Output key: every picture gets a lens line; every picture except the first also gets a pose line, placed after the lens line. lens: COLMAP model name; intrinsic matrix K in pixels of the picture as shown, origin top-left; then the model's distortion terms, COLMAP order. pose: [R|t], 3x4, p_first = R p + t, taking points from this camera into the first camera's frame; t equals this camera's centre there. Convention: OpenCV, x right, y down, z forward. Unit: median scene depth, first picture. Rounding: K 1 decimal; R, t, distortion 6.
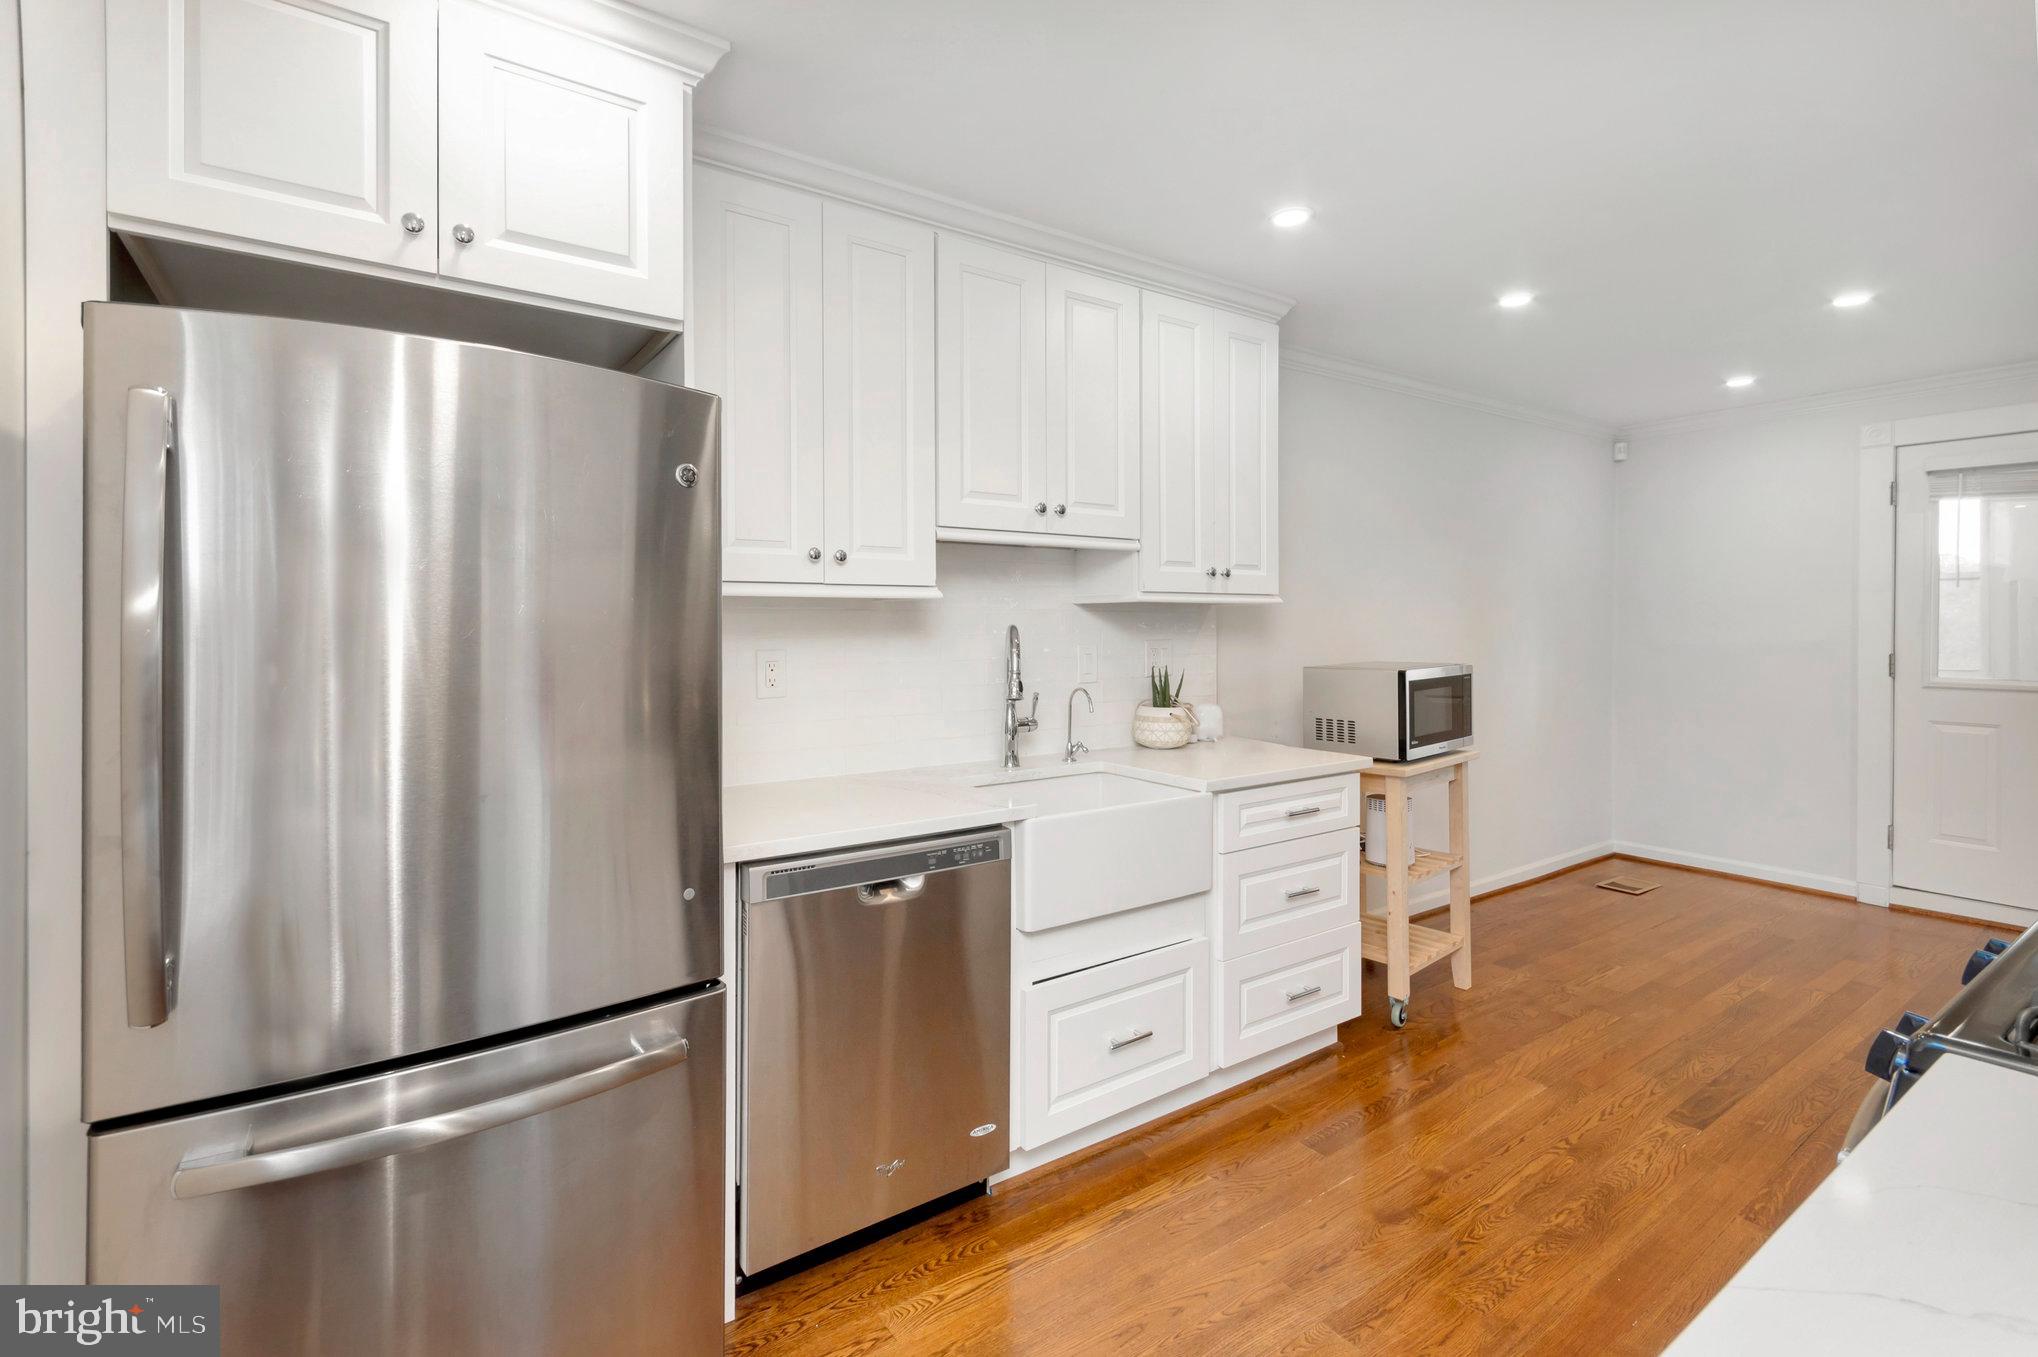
lens RADIAL K [[913.2, 0, 1009.4], [0, 913.2, 627.6], [0, 0, 1]] dist [-0.002138, -0.000582]
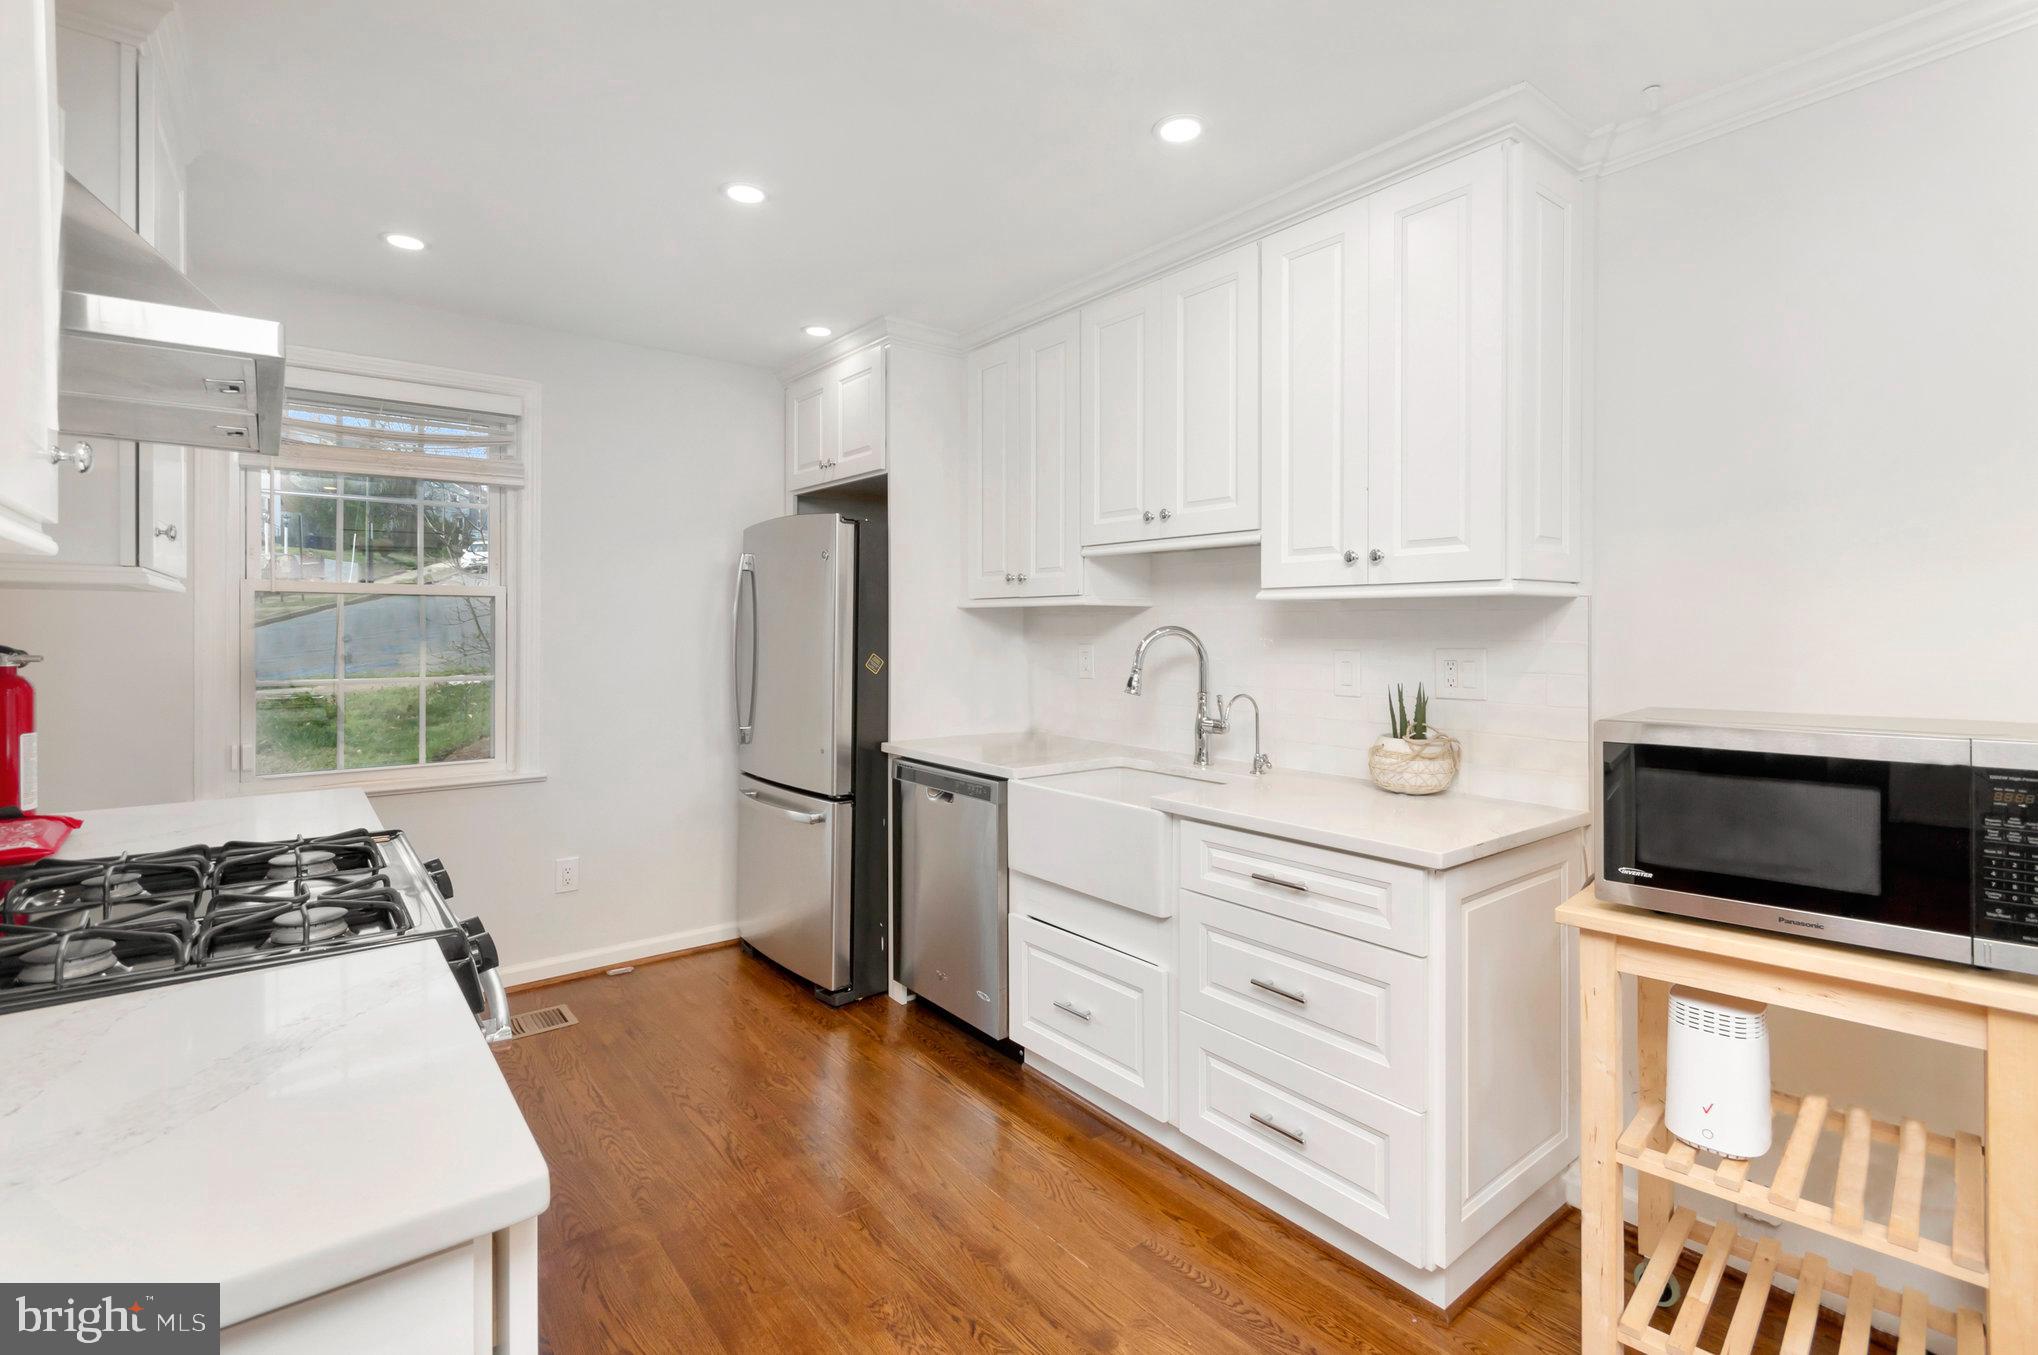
lens RADIAL K [[940.9, 0, 1031.2], [0, 940.9, 632.0], [0, 0, 1]] dist [0.005316, 0.000383]
pose [[0.072614, 0.008759, -0.997322, 1.056227], [-0.002182, 0.999960, 0.008623, -0.005653], [0.997358, 0.001550, 0.072631, 0.739913]]
